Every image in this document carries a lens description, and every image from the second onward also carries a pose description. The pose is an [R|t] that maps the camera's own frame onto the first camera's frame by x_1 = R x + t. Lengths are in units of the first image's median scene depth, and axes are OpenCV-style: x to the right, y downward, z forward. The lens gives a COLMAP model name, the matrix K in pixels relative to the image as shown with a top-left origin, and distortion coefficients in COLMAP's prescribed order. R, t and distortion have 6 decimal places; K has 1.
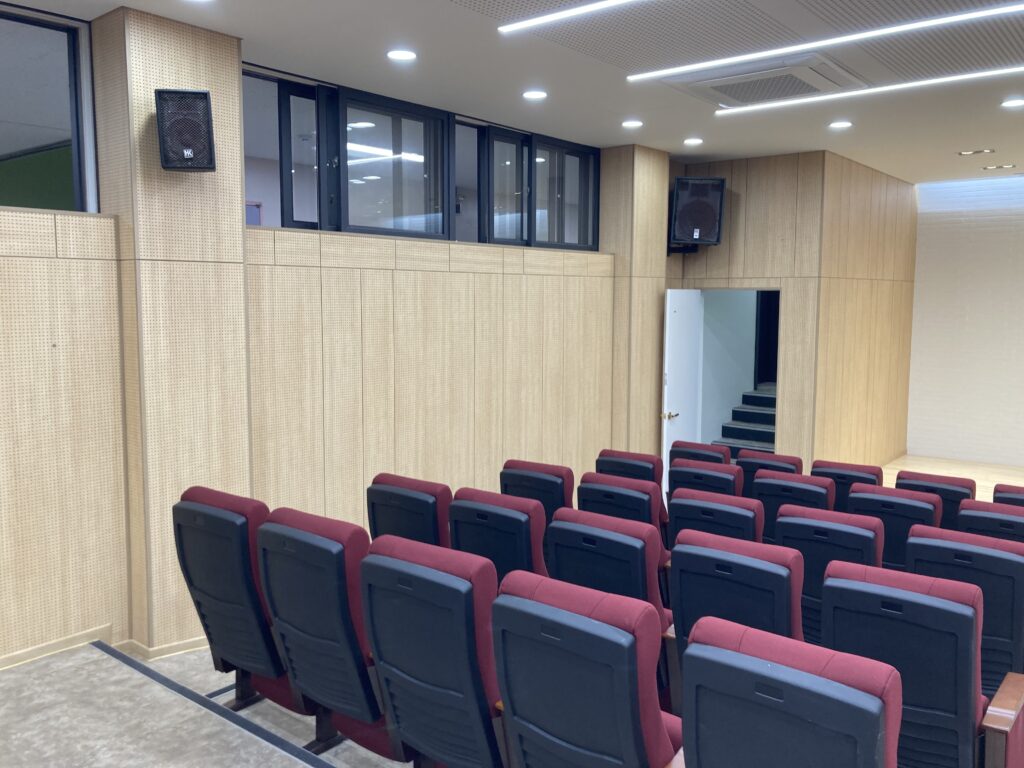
lens RADIAL K [[834.5, 0, 495.1], [0, 834.5, 366.4], [0, 0, 1]] dist [0.023474, -0.011405]
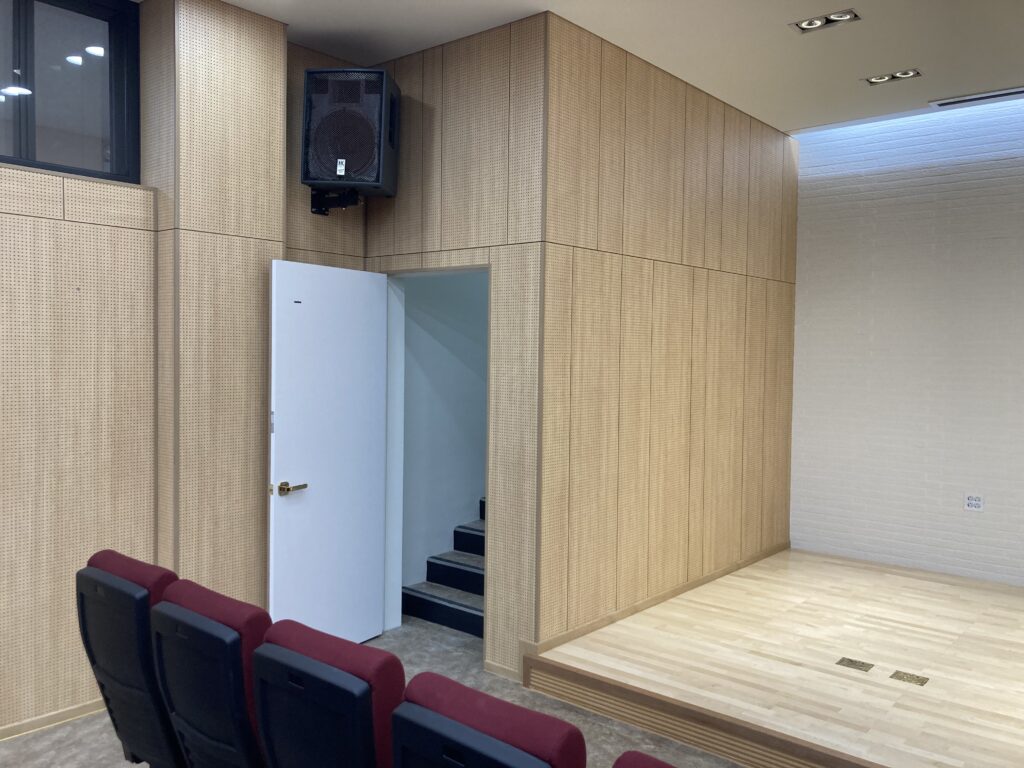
lens RADIAL K [[834.5, 0, 511.3], [0, 834.5, 376.6], [0, 0, 1]] dist [0.023474, -0.011405]
pose [[0.999817, 0.012020, -0.014871, 0.357577], [-0.012839, 0.998333, -0.056270, 0.013812], [0.014170, 0.056450, 0.998305, 0.429416]]
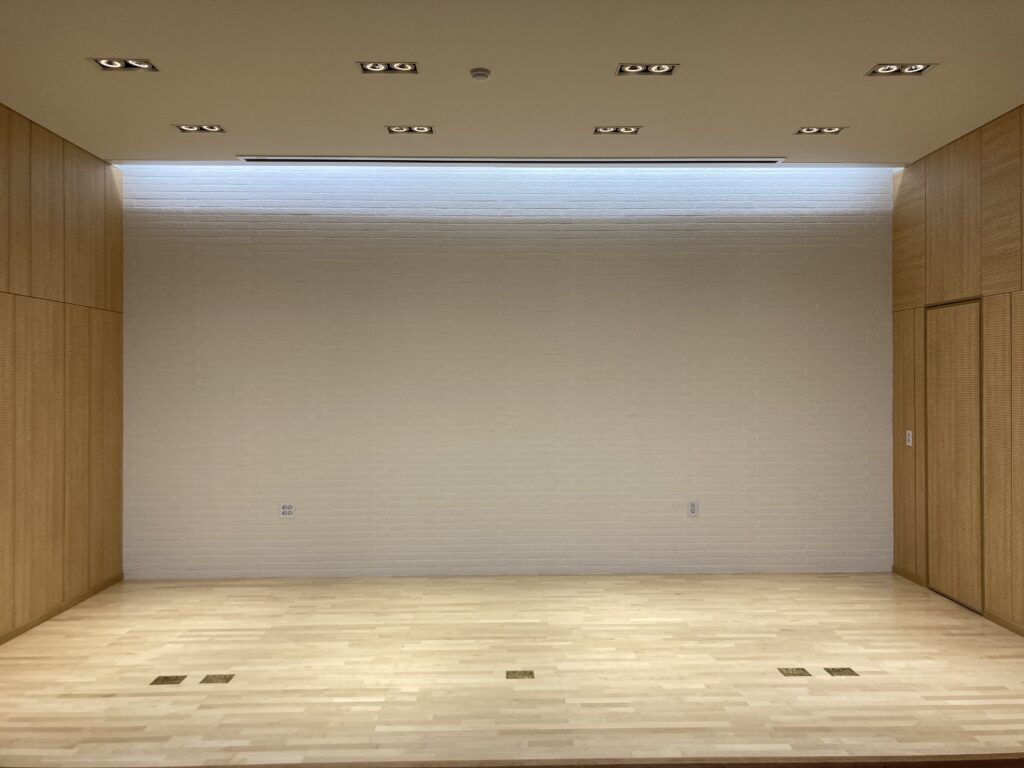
lens RADIAL K [[834.5, 0, 530.8], [0, 834.5, 371.7], [0, 0, 1]] dist [0.023474, -0.011405]
pose [[0.756743, 0.000204, 0.653712, 0.388243], [0.062346, 0.995419, -0.072483, 0.014885], [-0.650733, 0.095608, 0.753264, 0.375792]]
